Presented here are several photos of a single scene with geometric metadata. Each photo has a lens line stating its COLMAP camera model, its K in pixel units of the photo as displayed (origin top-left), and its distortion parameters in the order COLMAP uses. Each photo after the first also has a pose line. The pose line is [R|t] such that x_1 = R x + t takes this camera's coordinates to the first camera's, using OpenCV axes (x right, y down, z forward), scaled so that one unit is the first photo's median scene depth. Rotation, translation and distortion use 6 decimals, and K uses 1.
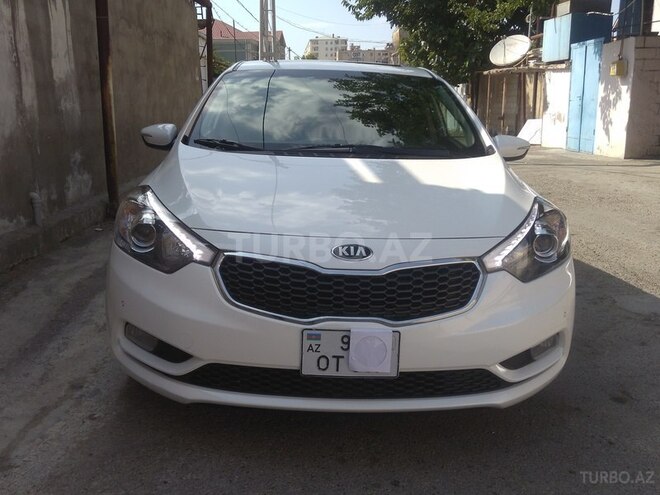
lens RADIAL K [[633.7, 0, 325.1], [0, 633.7, 248.9], [0, 0, 1]] dist [0.134299, -0.226174]
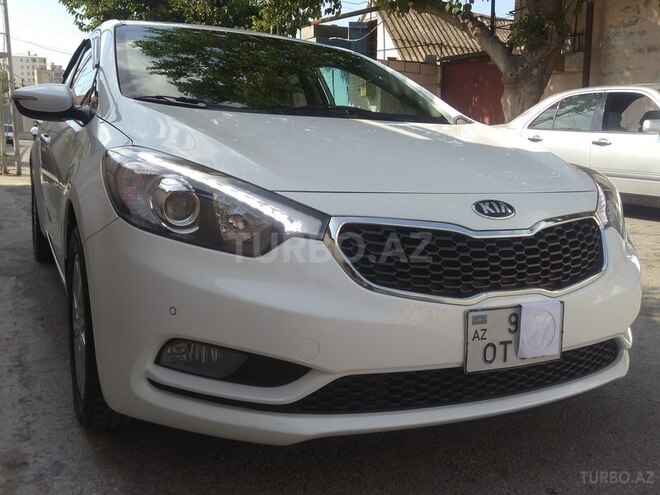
lens RADIAL K [[633.7, 0, 325.1], [0, 633.7, 248.9], [0, 0, 1]] dist [0.134299, -0.226174]
pose [[0.902942, -0.064405, 0.424910, -0.494188], [0.083049, 0.996220, -0.025481, 0.057604], [-0.421662, 0.058297, 0.904877, 0.378504]]
